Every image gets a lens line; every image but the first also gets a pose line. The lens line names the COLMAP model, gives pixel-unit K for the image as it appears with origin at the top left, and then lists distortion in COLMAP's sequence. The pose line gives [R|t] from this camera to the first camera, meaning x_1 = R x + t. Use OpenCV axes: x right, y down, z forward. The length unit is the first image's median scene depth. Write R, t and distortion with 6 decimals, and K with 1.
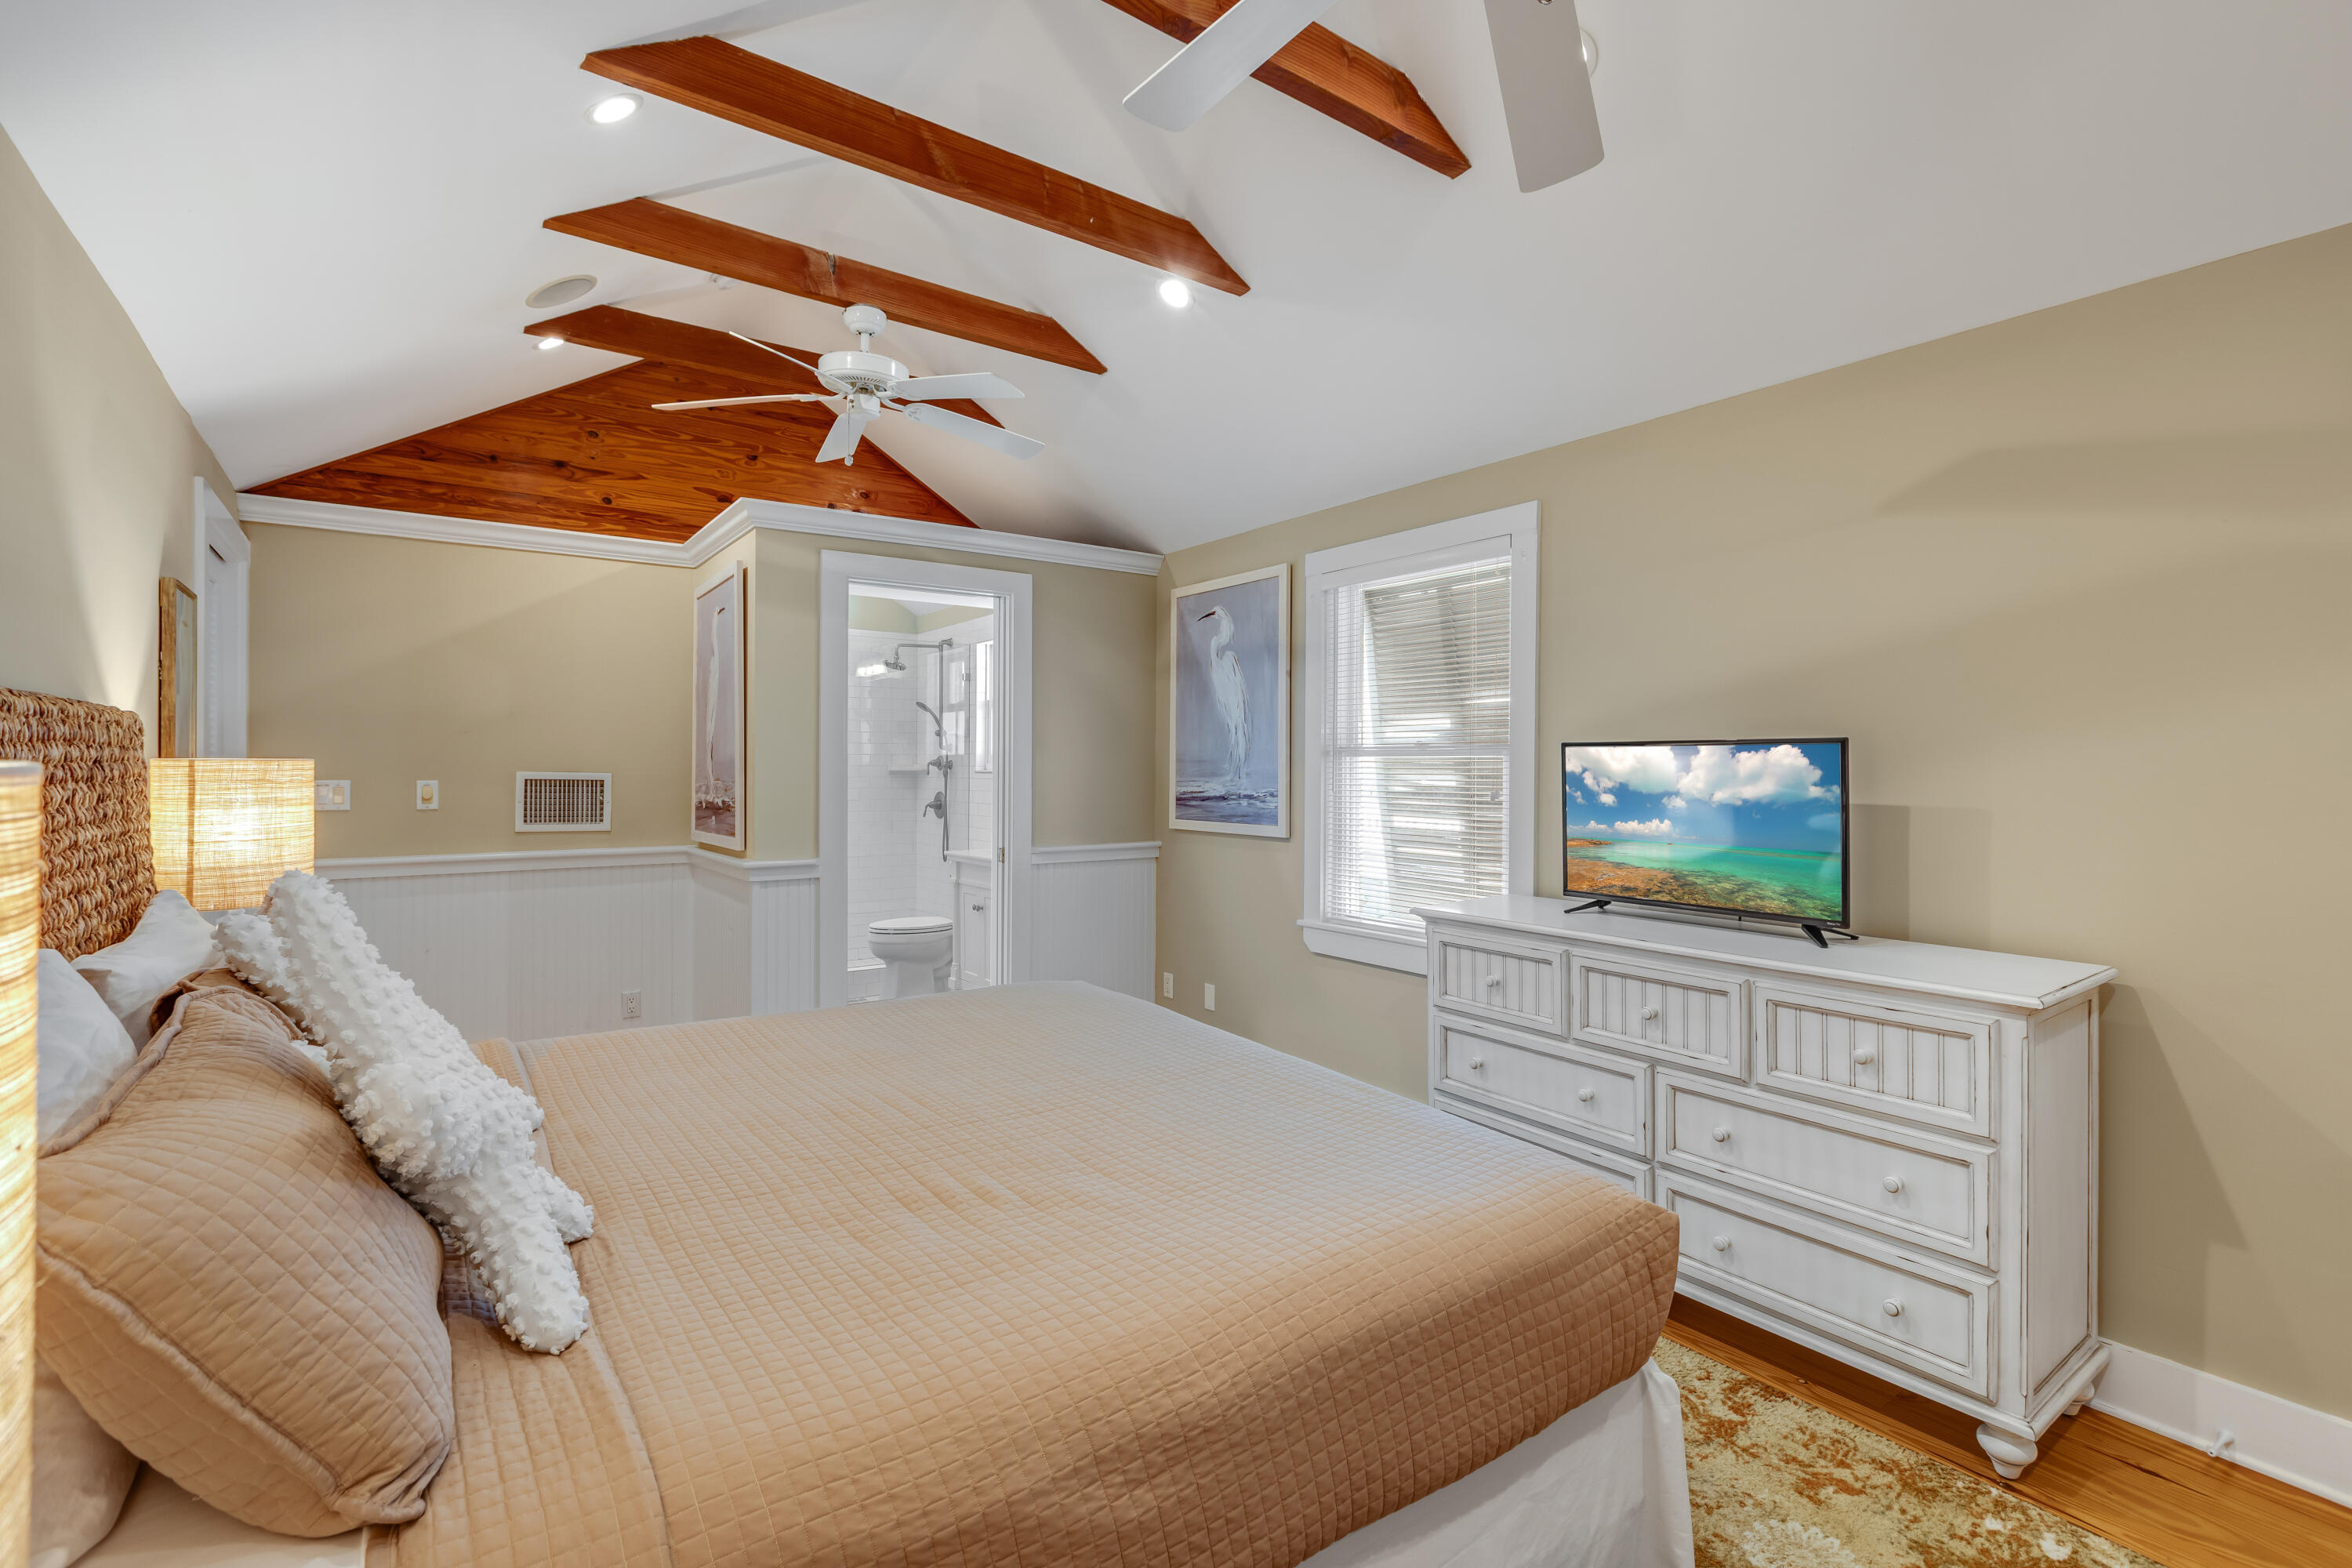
lens RADIAL K [[1069.5, 0, 1173.1], [0, 1069.5, 779.1], [0, 0, 1]] dist [0.010944, 0.000406]
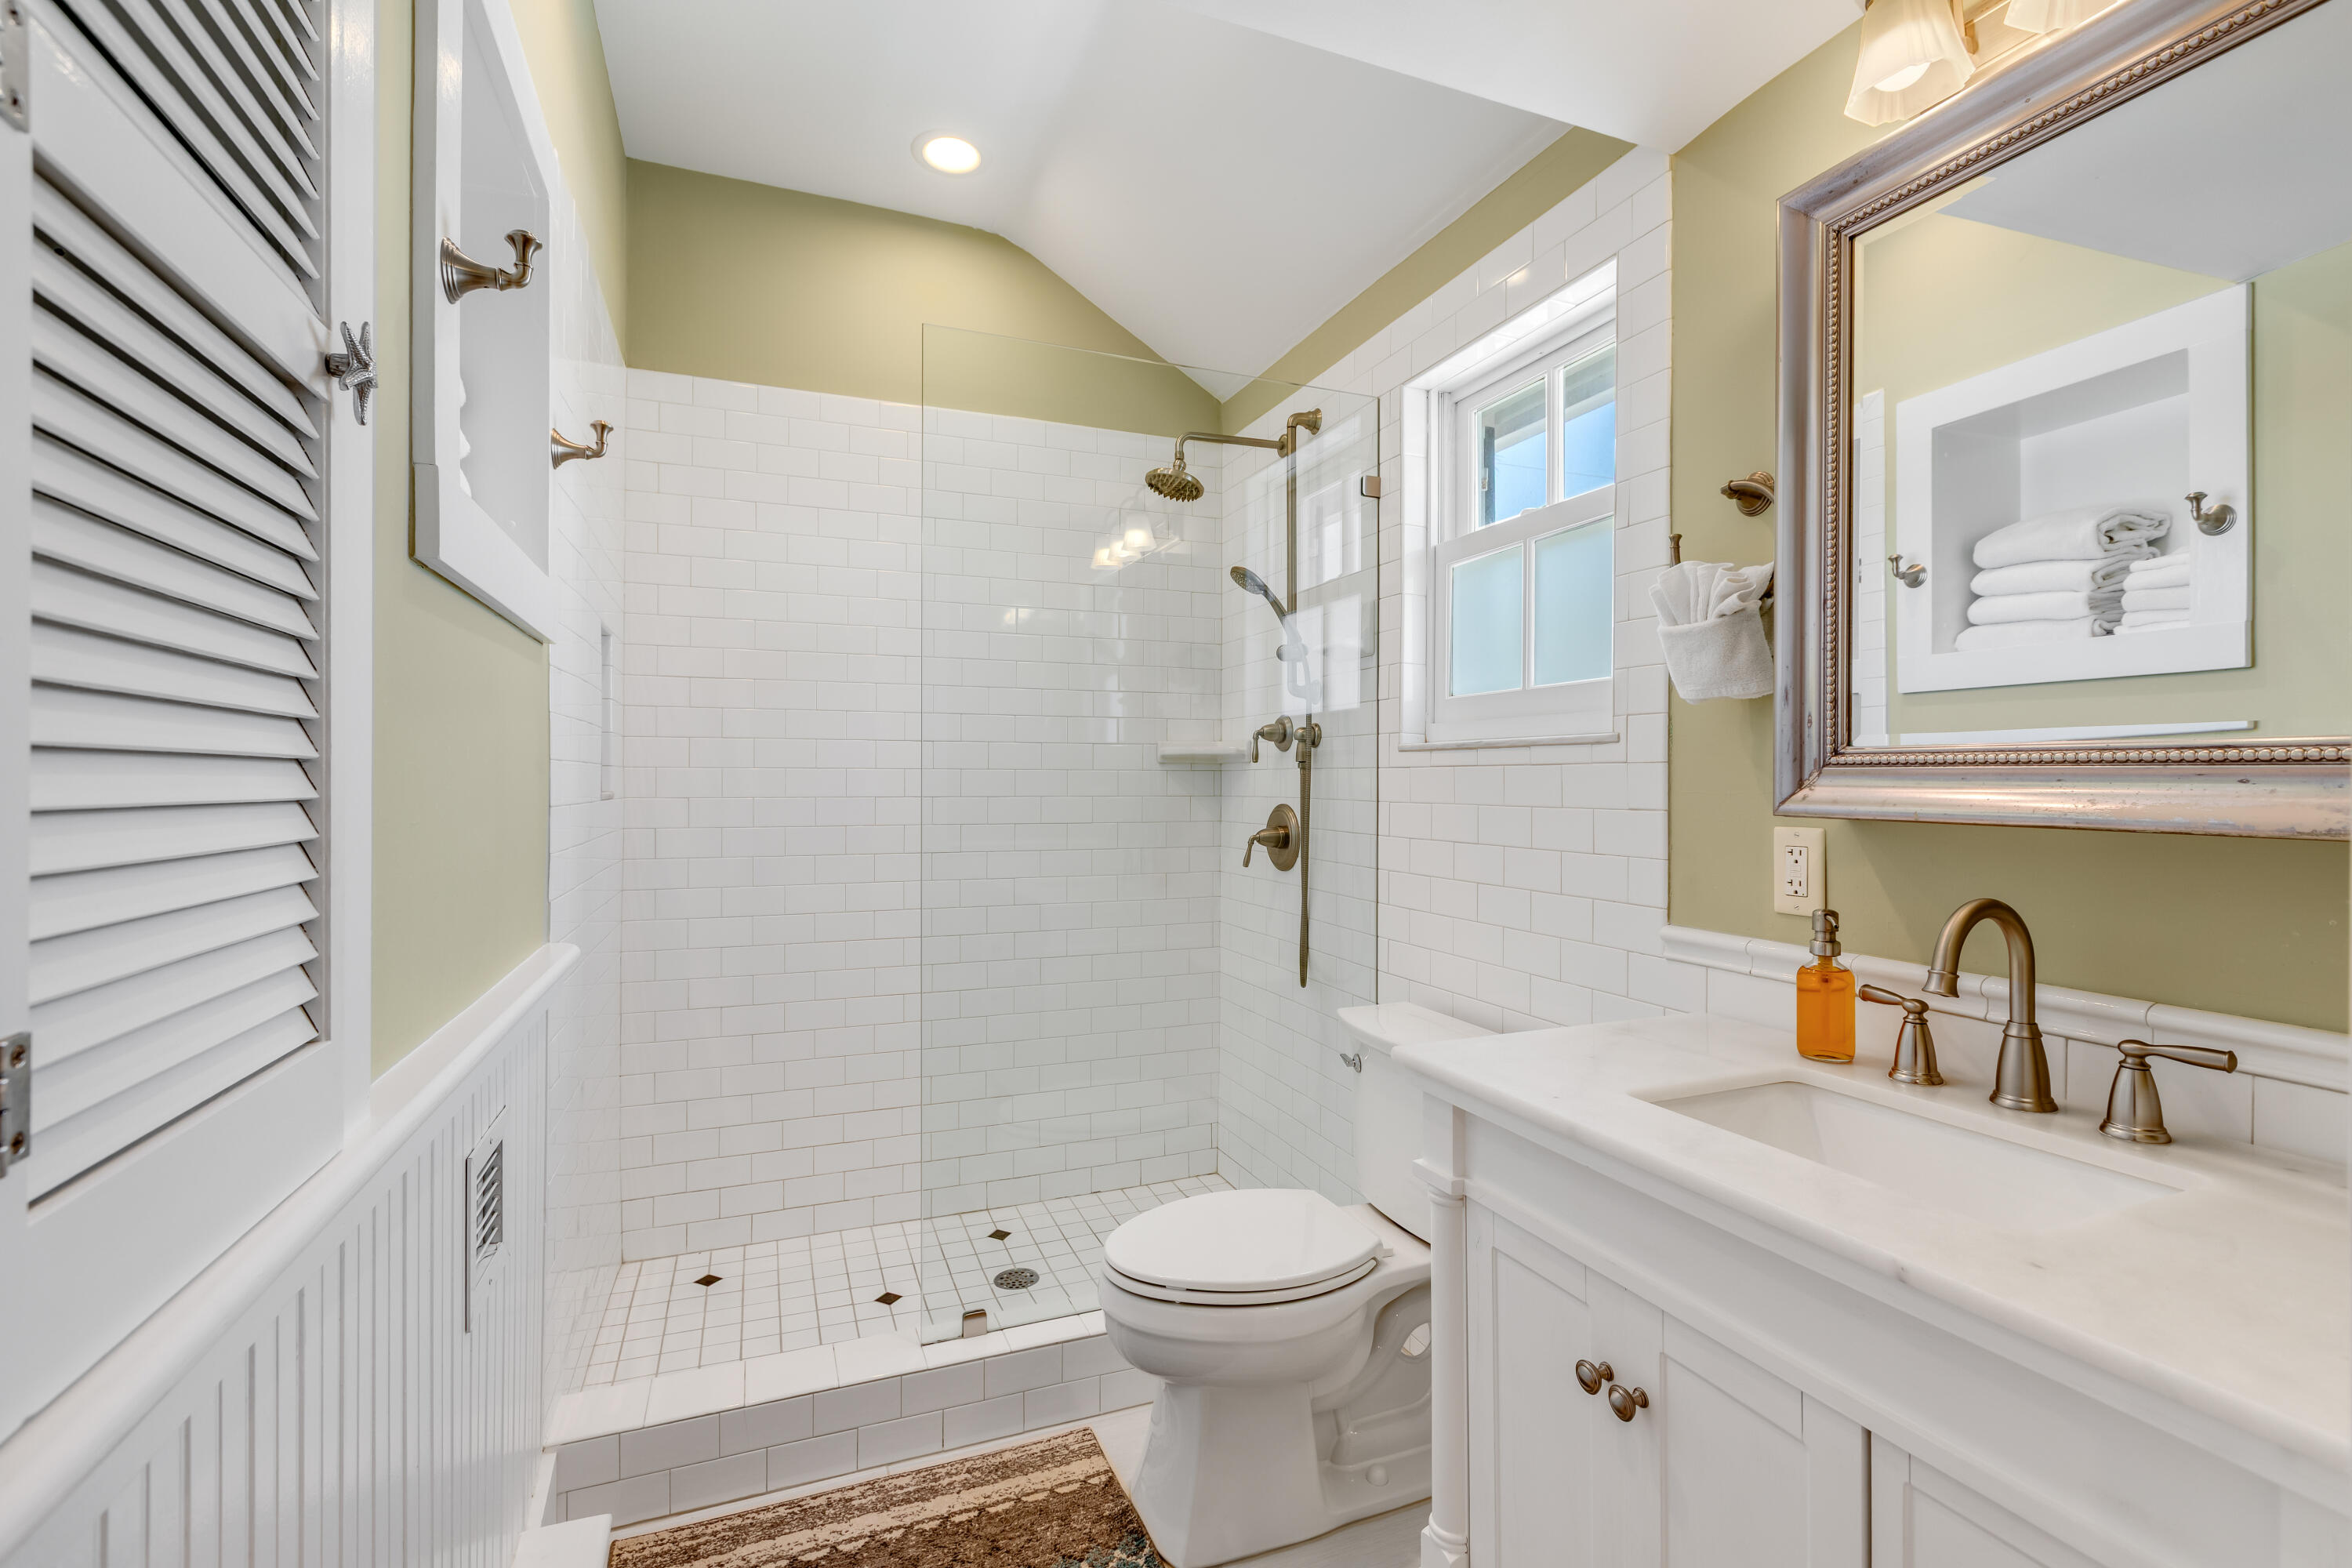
lens RADIAL K [[1069.5, 0, 1178.2], [0, 1069.5, 778.8], [0, 0, 1]] dist [0.010944, 0.000406]
pose [[0.973802, 0.001029, -0.227394, -0.166189], [-0.002526, 0.999977, -0.006292, 0.004820], [0.227382, 0.006702, 0.973782, 0.603304]]
